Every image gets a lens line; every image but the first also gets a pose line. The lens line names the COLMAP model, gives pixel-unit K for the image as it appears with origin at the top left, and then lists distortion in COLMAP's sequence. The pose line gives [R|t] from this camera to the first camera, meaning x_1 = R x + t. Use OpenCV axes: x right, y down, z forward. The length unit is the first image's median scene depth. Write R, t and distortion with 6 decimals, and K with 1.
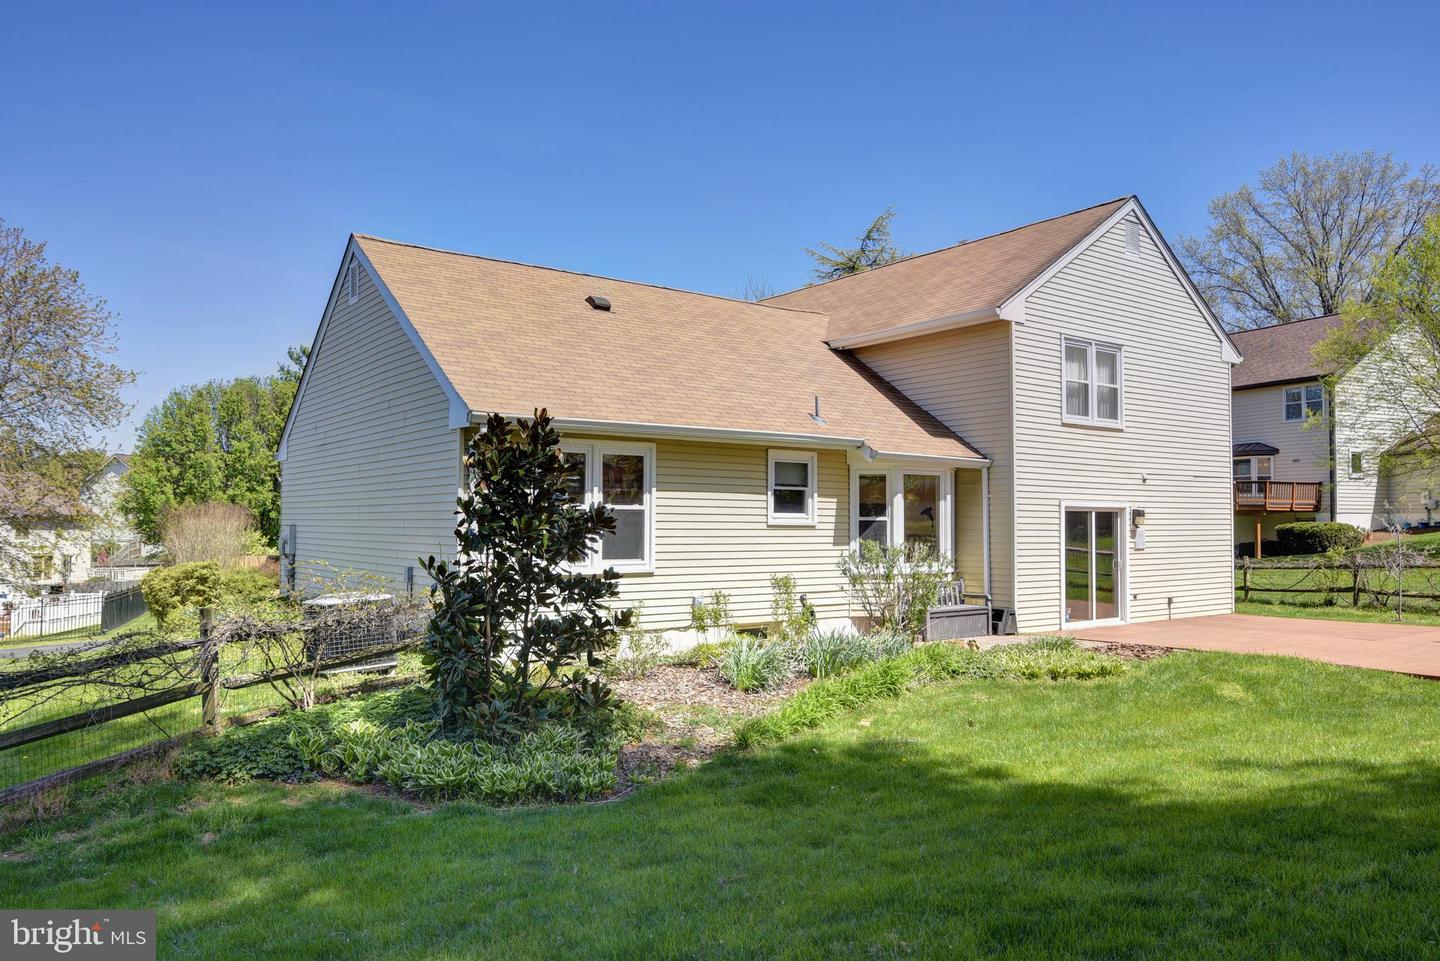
lens RADIAL K [[1062.4, 0, 722.2], [0, 1062.4, 481.9], [0, 0, 1]] dist [0.005032, -0.003345]
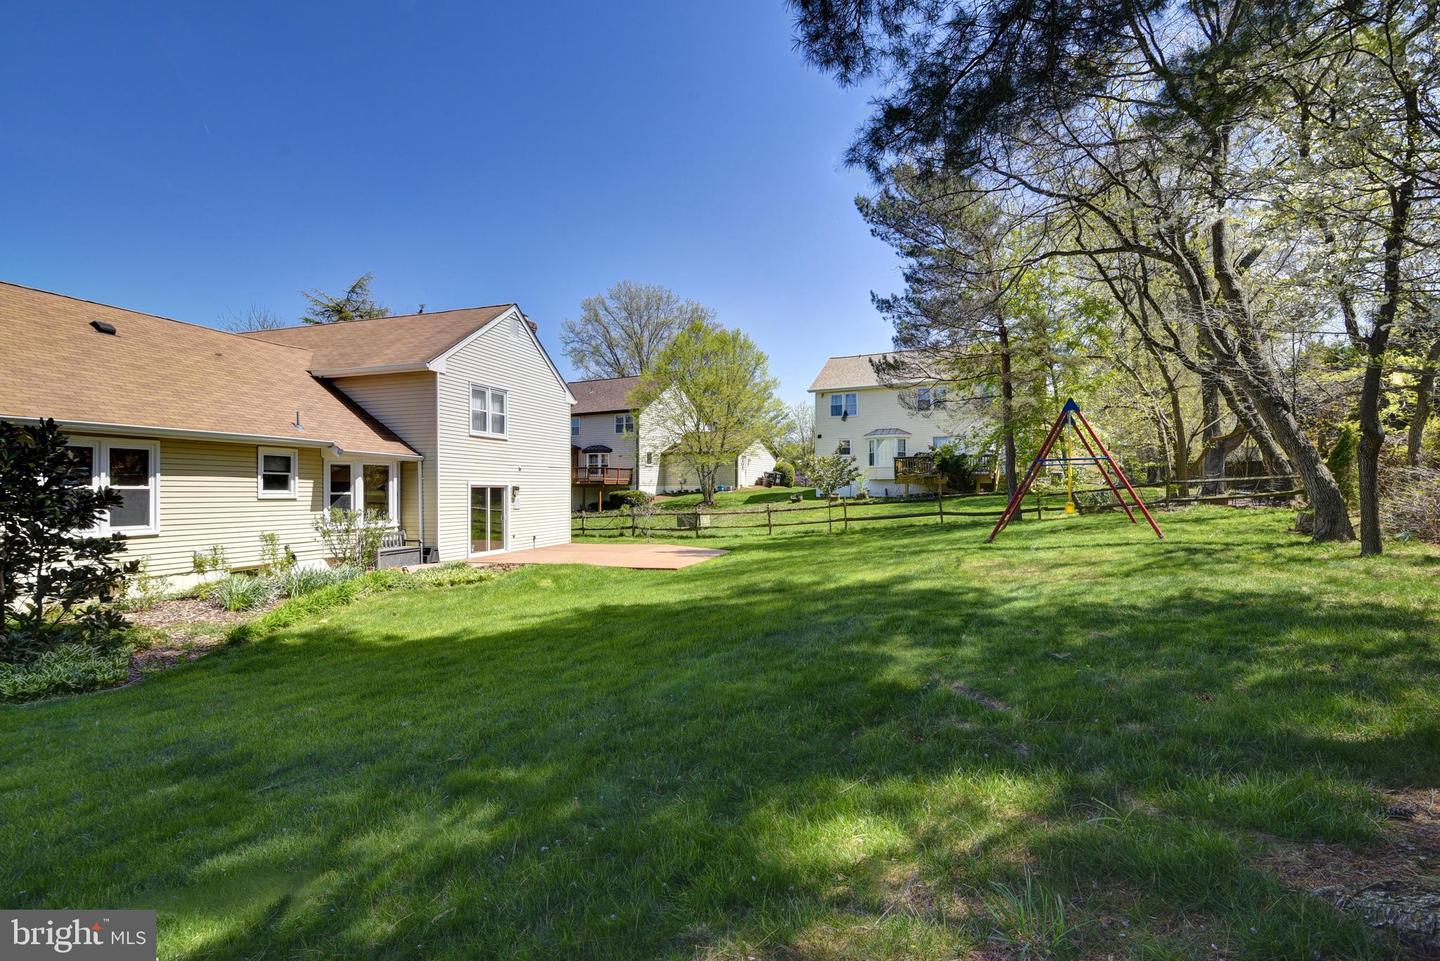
lens RADIAL K [[686.3, 0, 727.1], [0, 686.3, 486.2], [0, 0, 1]] dist [-0.021481, 0.002969]
pose [[0.805809, -0.003318, 0.592166, 0.008542], [-0.015450, 0.999526, 0.026625, -0.010241], [-0.591974, -0.030604, 0.805376, -0.119475]]
